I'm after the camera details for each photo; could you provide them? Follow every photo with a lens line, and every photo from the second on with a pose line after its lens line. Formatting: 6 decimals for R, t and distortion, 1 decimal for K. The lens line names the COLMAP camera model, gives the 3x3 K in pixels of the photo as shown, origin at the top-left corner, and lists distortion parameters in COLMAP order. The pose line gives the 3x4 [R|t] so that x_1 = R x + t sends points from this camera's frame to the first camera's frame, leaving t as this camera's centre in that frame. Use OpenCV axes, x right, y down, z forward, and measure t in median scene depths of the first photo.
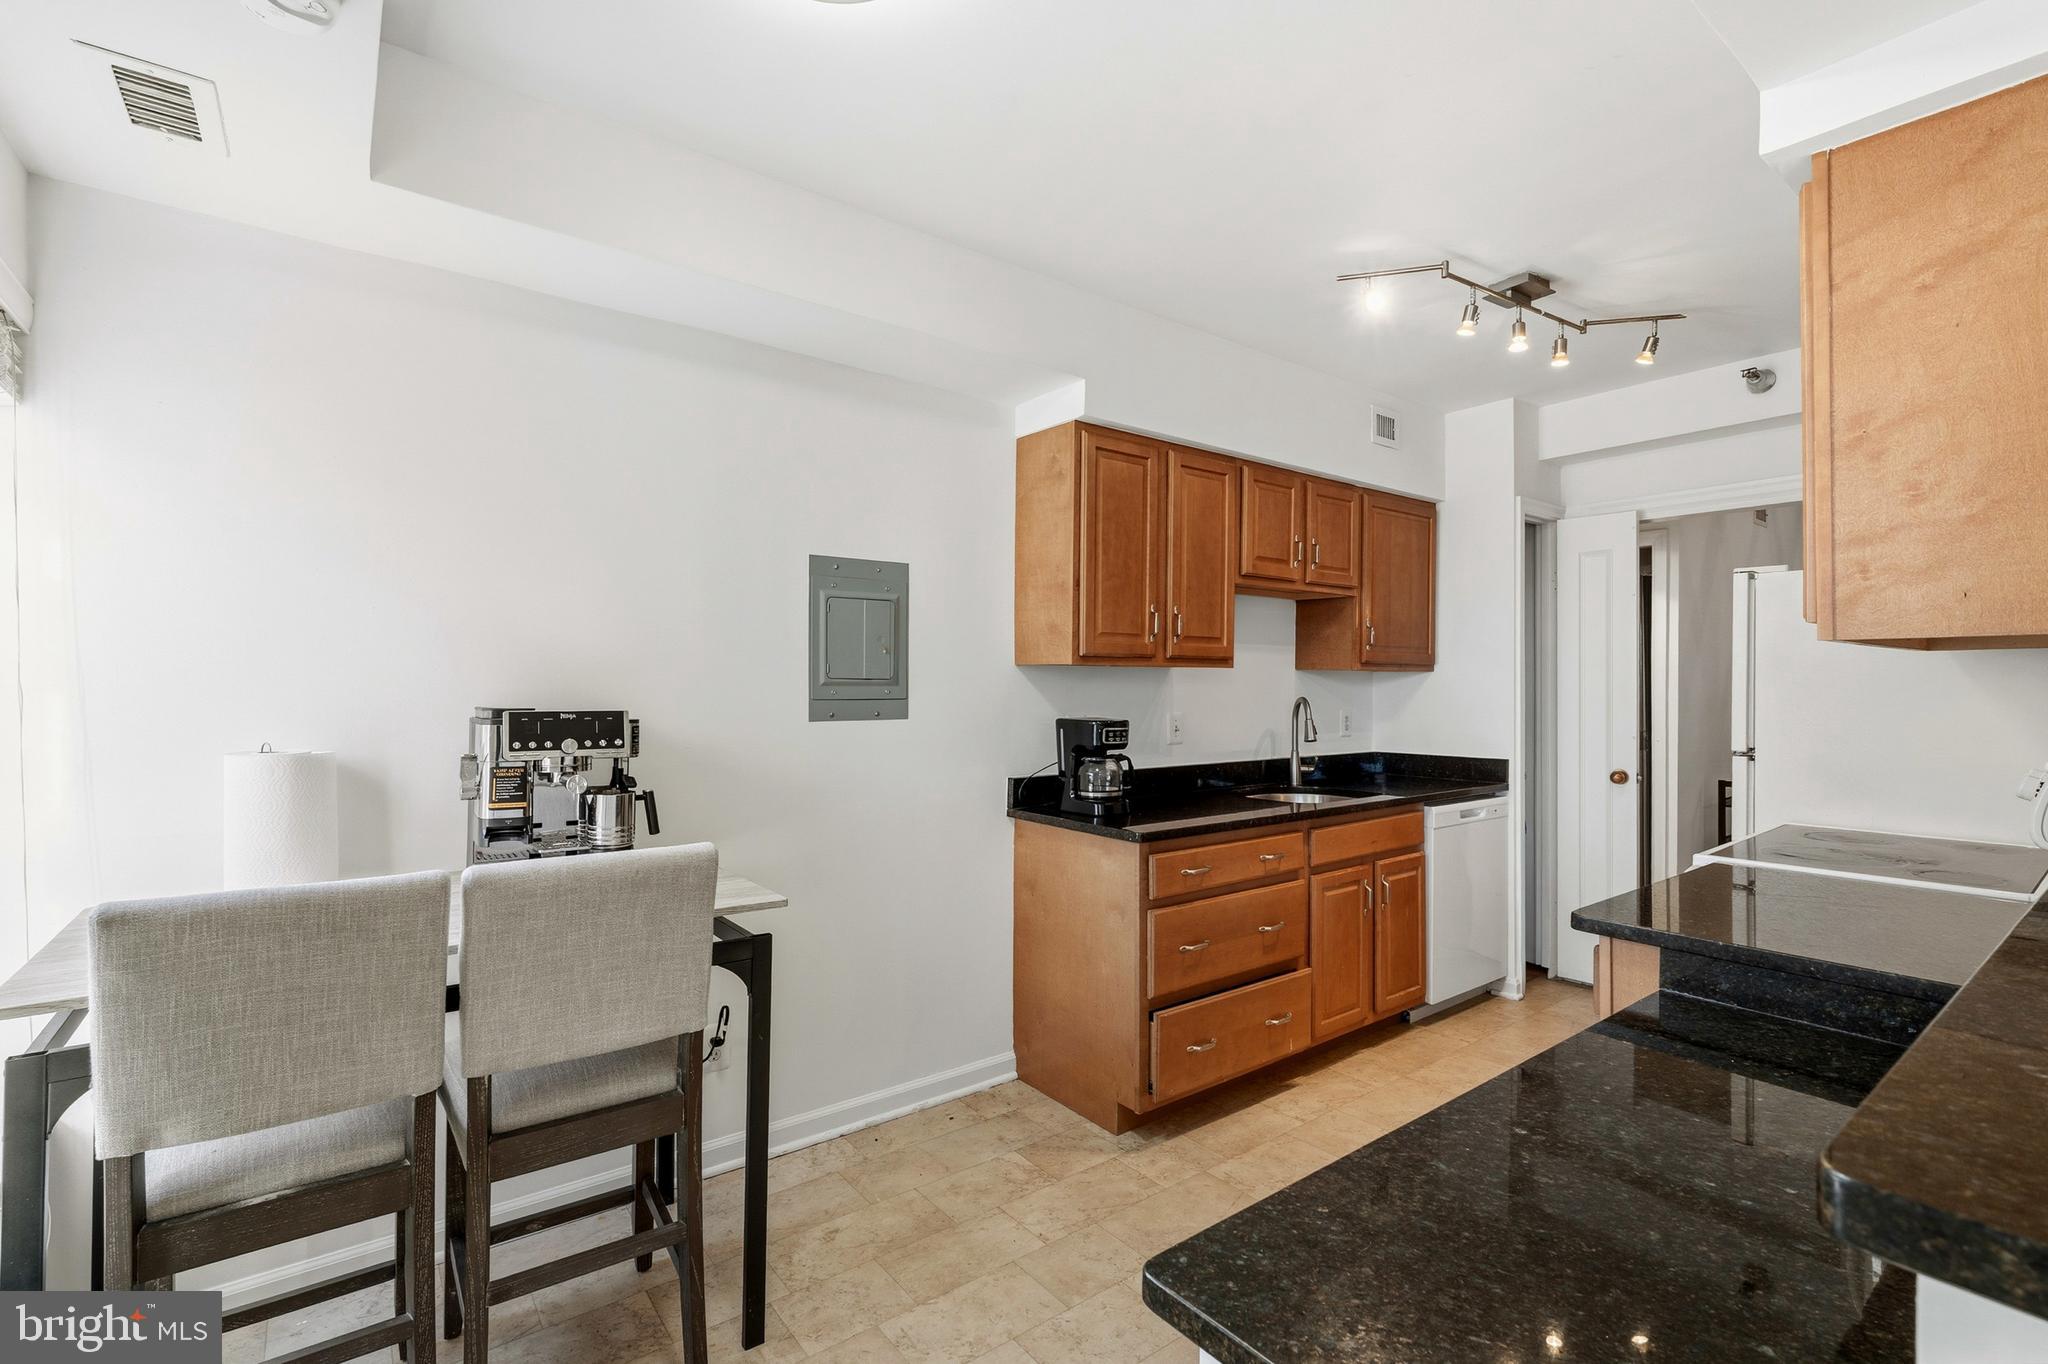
lens RADIAL K [[902.3, 0, 1021.6], [0, 902.3, 677.9], [0, 0, 1]] dist [-0.003111, 0.000396]
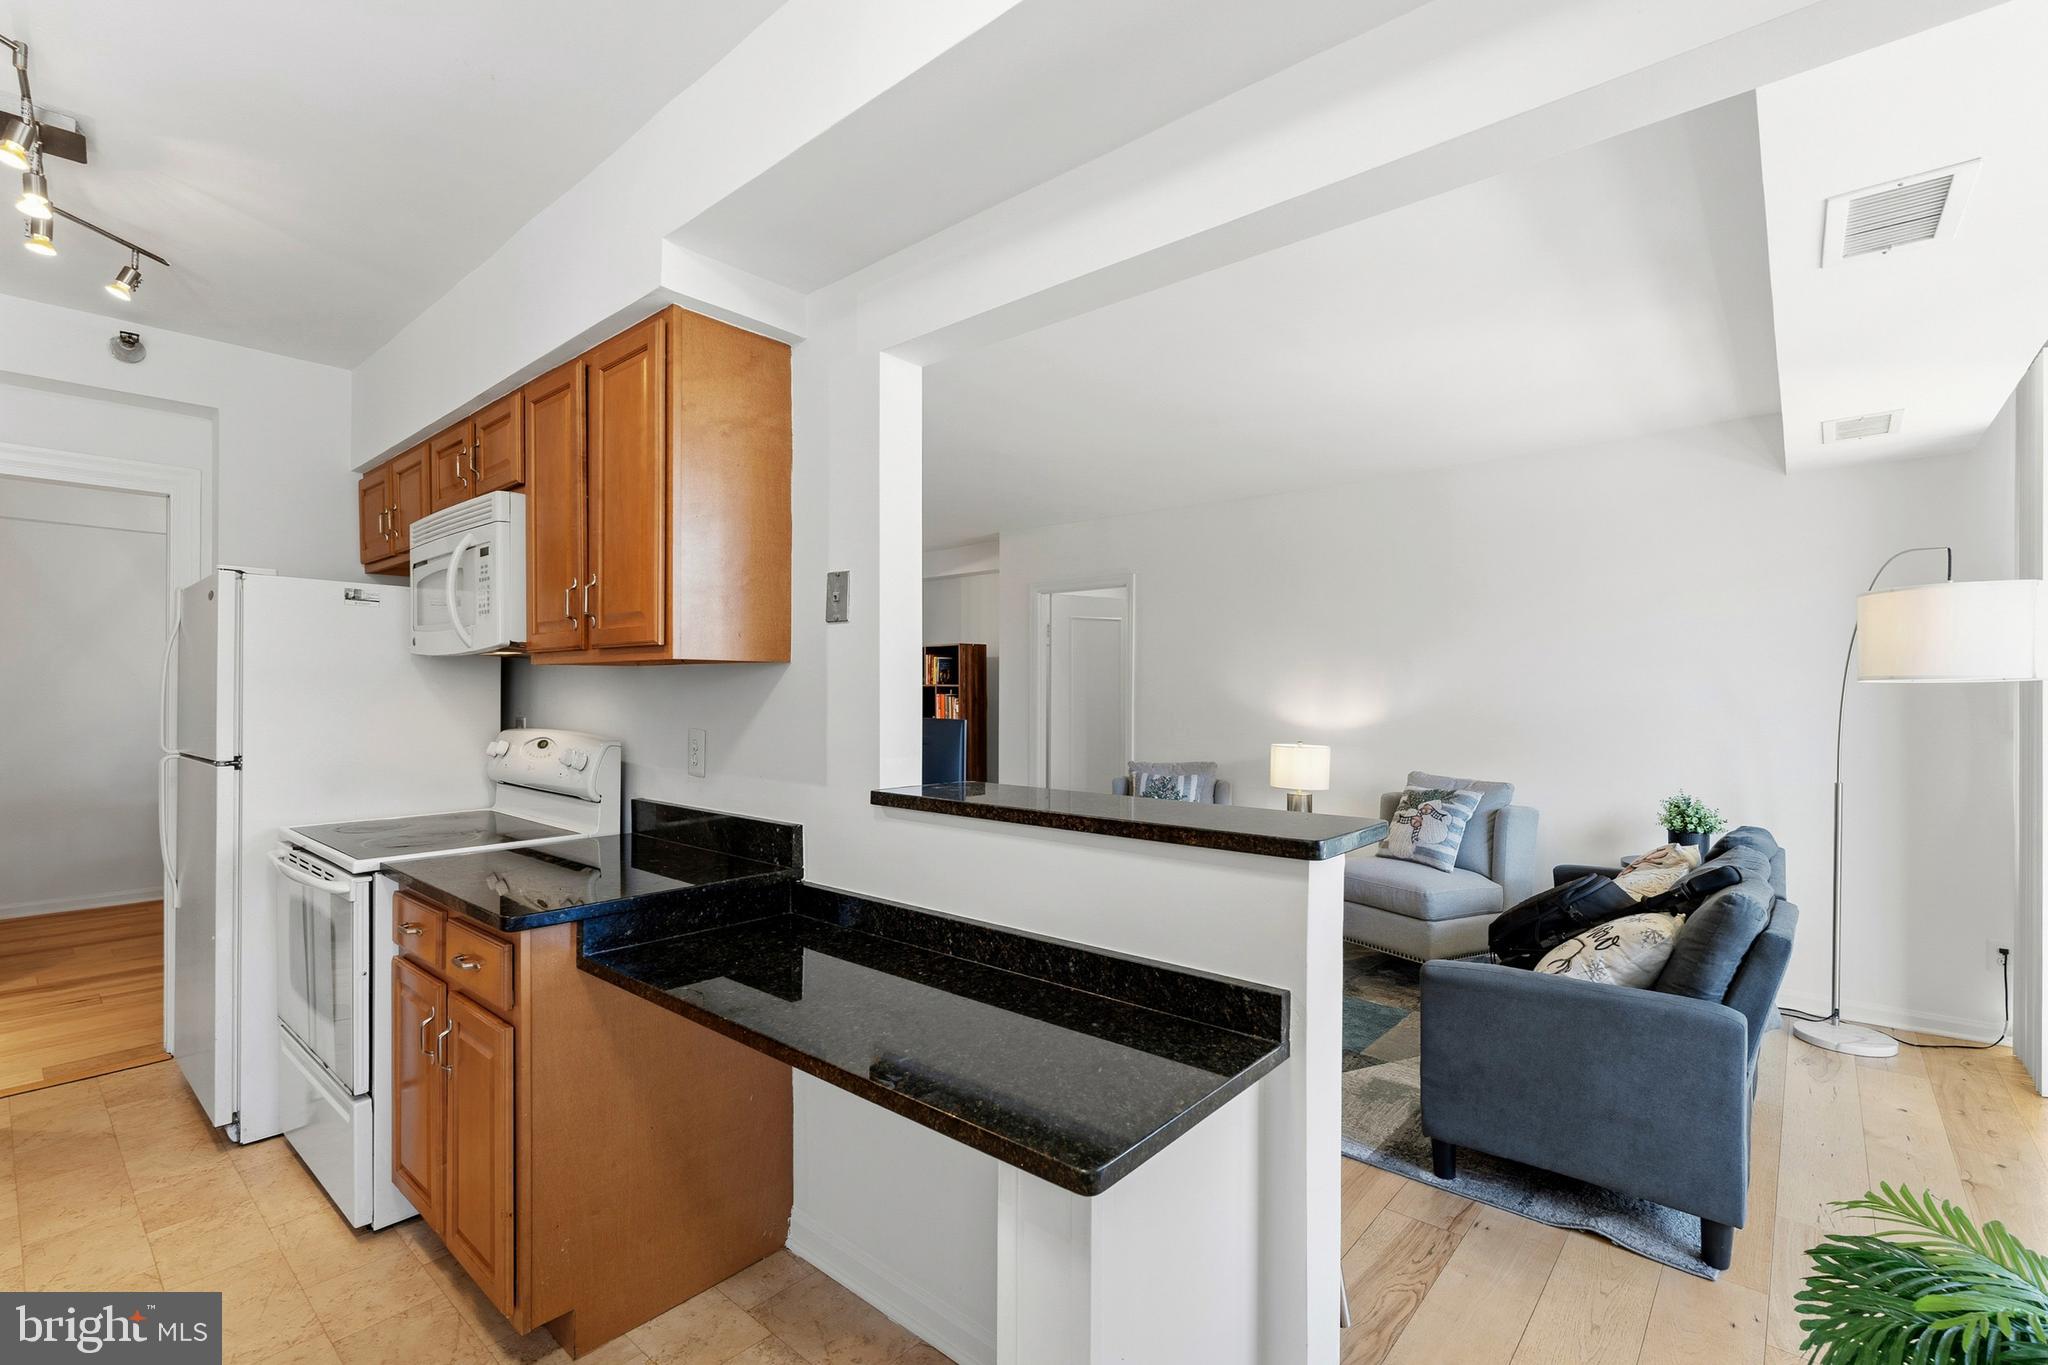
lens RADIAL K [[902.3, 0, 1030.3], [0, 902.3, 697.0], [0, 0, 1]] dist [-0.003111, 0.000396]
pose [[-0.203580, -0.008551, 0.979021, -0.292082], [-0.009043, 0.999936, 0.006853, 0.000929], [-0.979016, -0.007458, -0.203645, 0.374270]]
